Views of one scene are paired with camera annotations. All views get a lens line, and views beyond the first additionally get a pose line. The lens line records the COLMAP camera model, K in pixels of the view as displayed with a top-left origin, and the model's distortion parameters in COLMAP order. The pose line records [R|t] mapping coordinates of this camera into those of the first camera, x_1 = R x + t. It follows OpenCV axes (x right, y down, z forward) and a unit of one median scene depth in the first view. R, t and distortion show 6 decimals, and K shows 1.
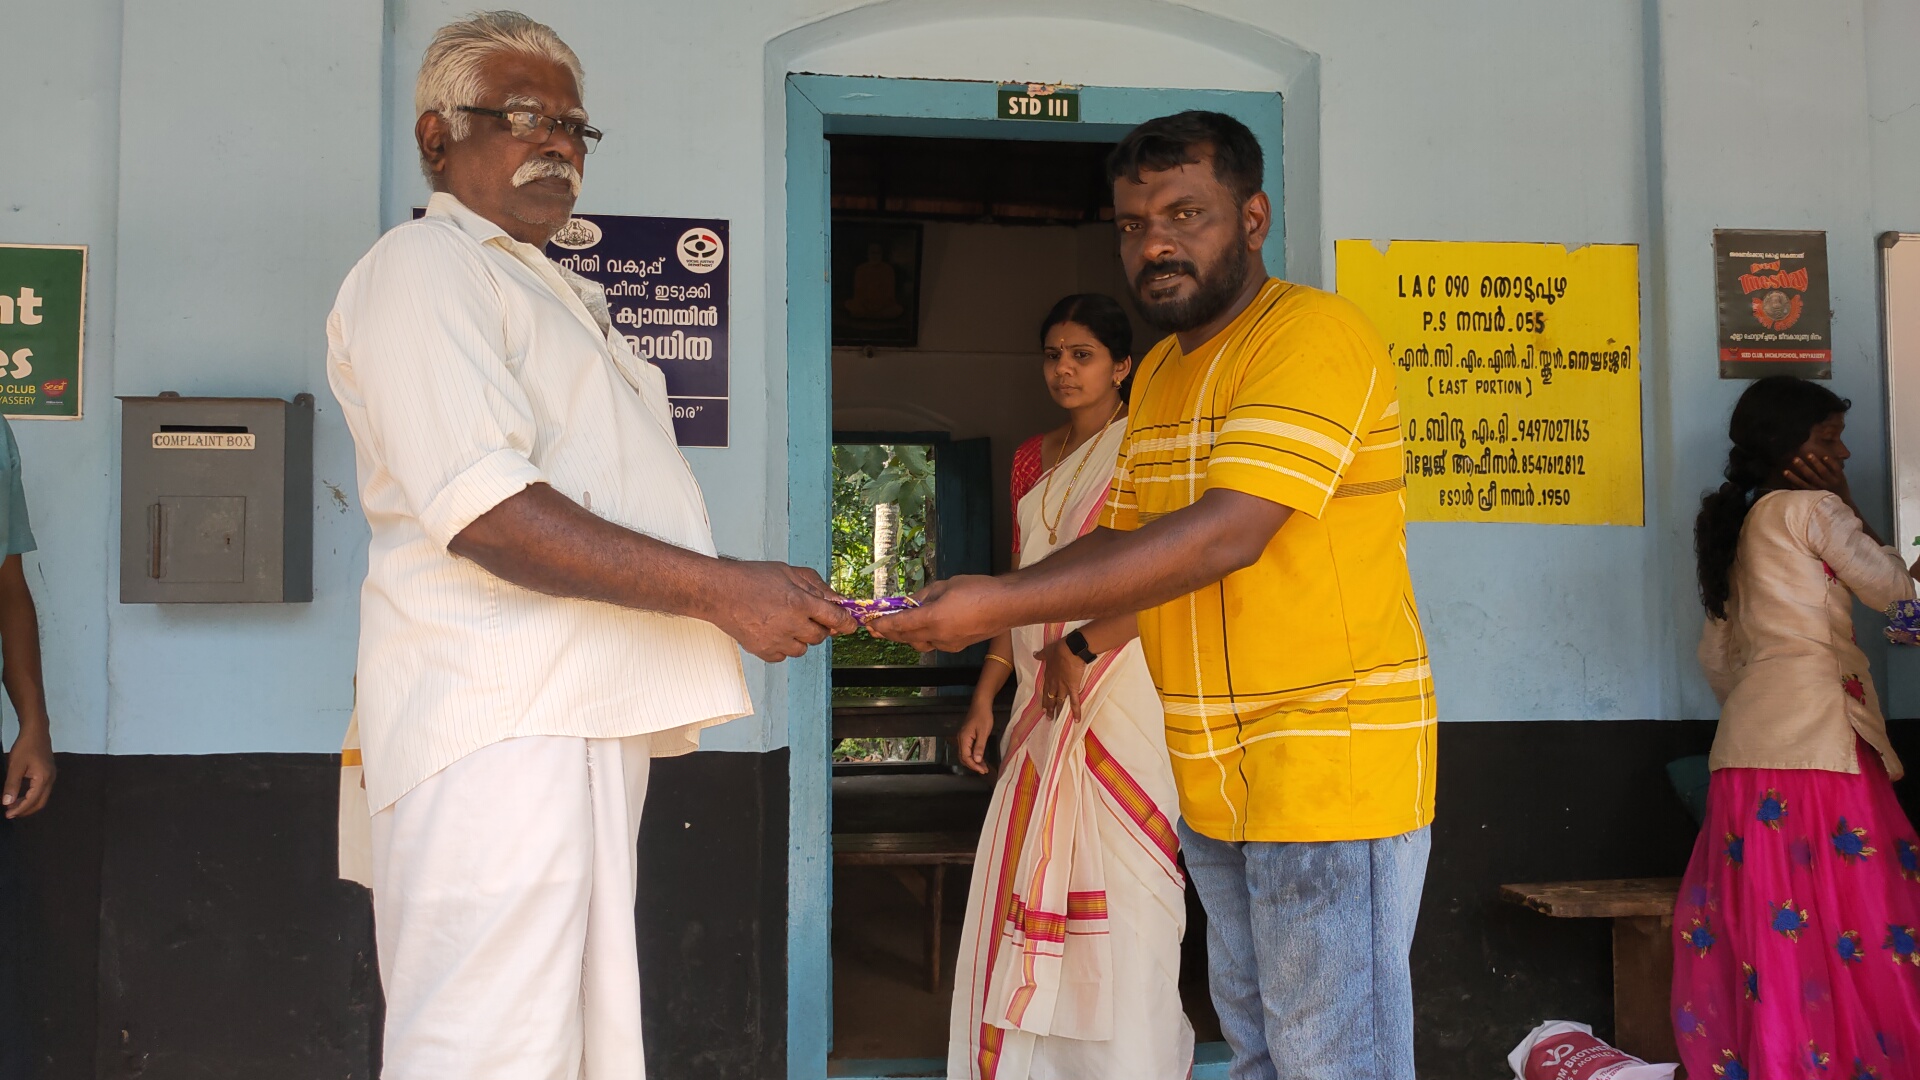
lens RADIAL K [[1477.3, 0, 955.9], [0, 1477.3, 543.6], [0, 0, 1]] dist [0.061265, -0.085631]
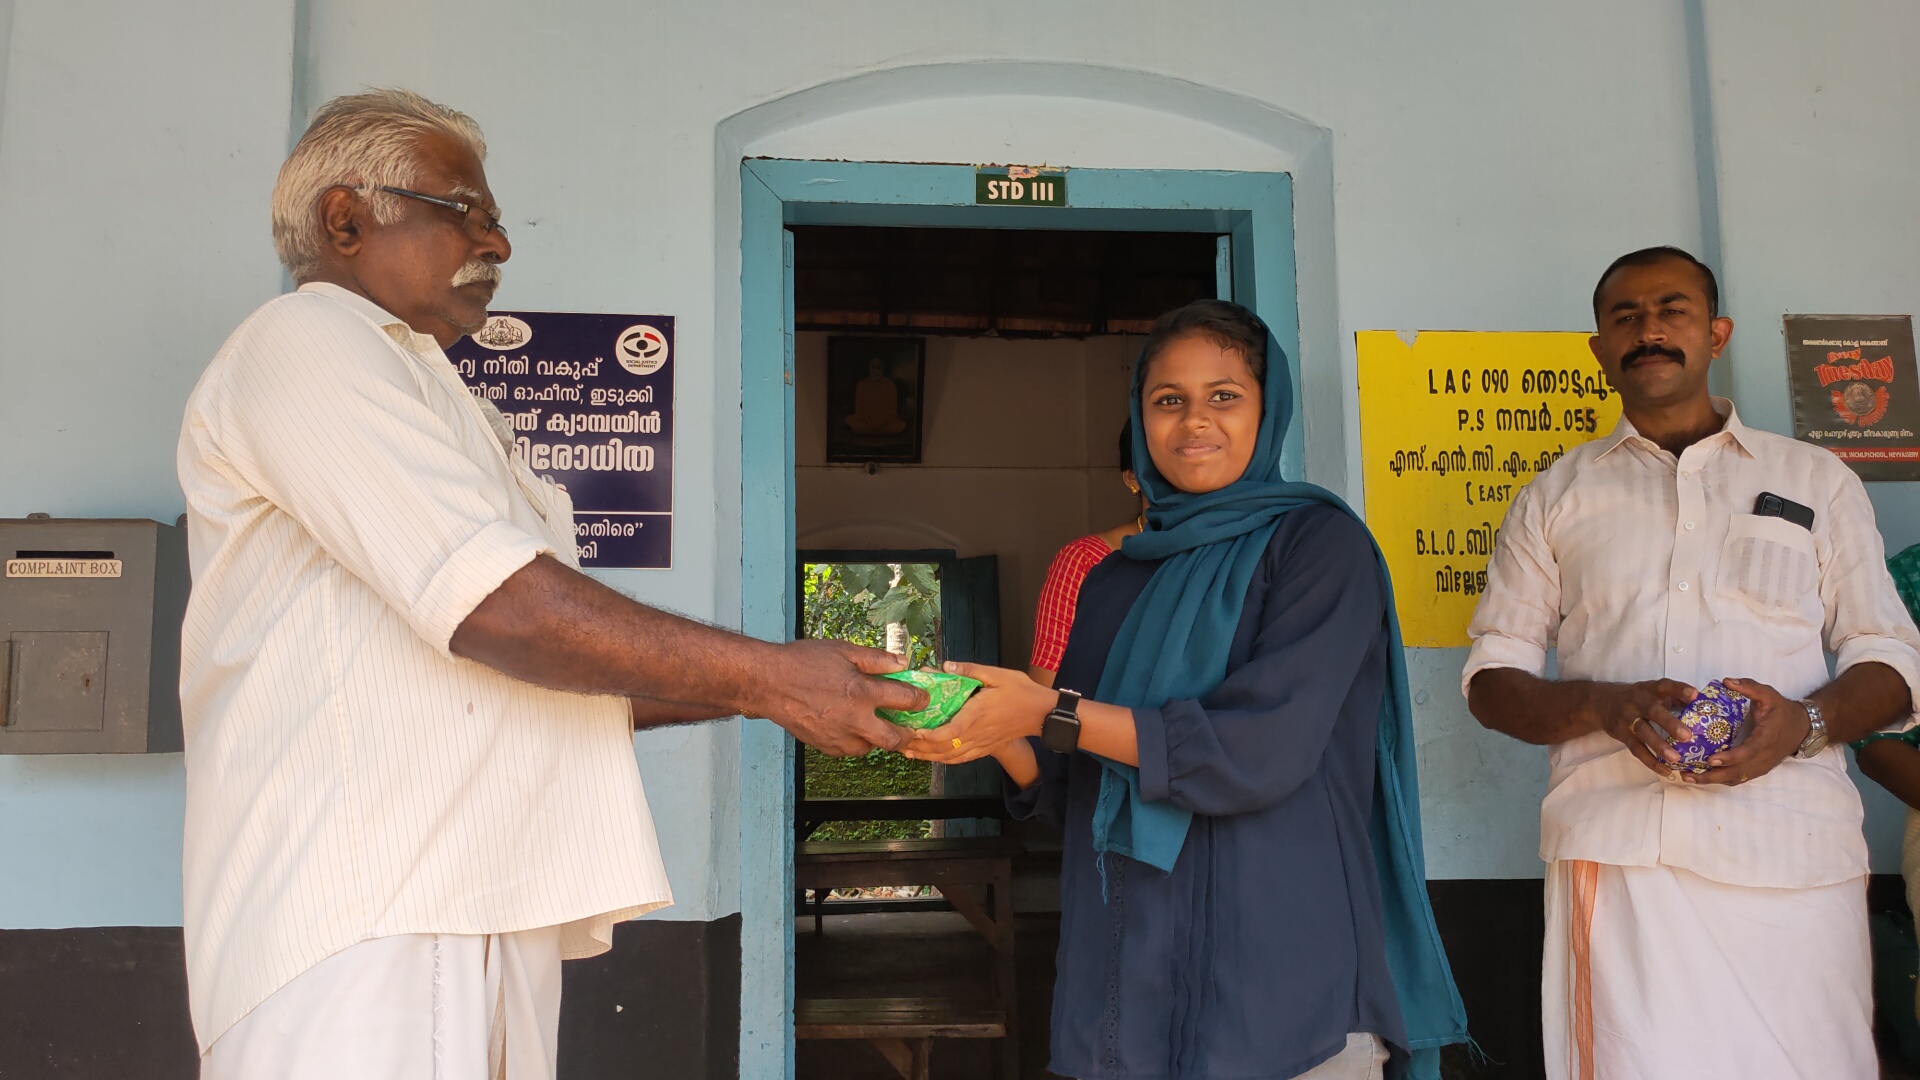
lens RADIAL K [[1477.3, 0, 940.2], [0, 1477.3, 549.2], [0, 0, 1]] dist [0.061265, -0.085631]
pose [[0.999672, -0.009634, -0.023718, 0.026217], [0.007797, 0.997050, -0.076359, -0.007599], [0.024384, 0.076149, 0.996798, 0.115965]]
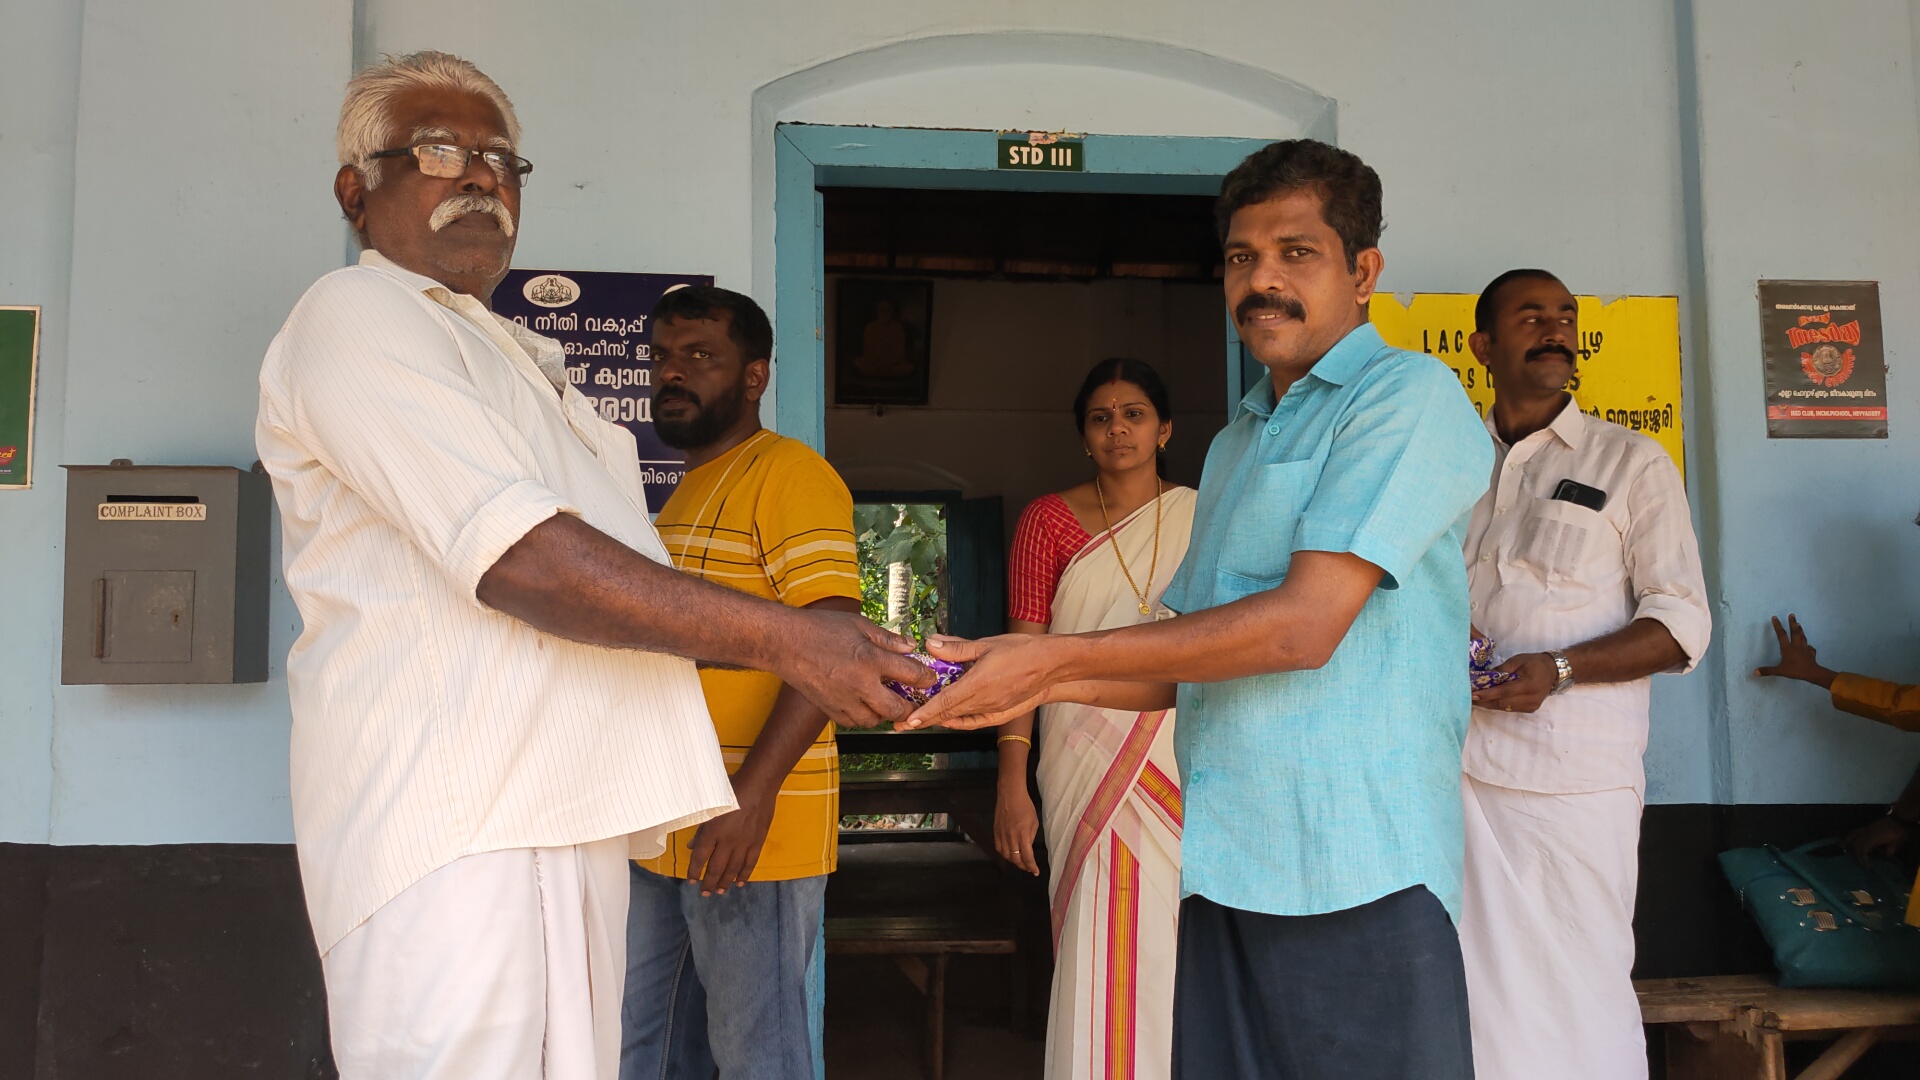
lens RADIAL K [[1477.3, 0, 950.2], [0, 1477.3, 550.4], [0, 0, 1]] dist [0.061265, -0.085631]
pose [[0.999872, -0.002761, -0.015779, 0.012029], [0.002242, 0.999459, -0.032815, -0.010577], [0.015861, 0.032775, 0.999337, 0.056953]]
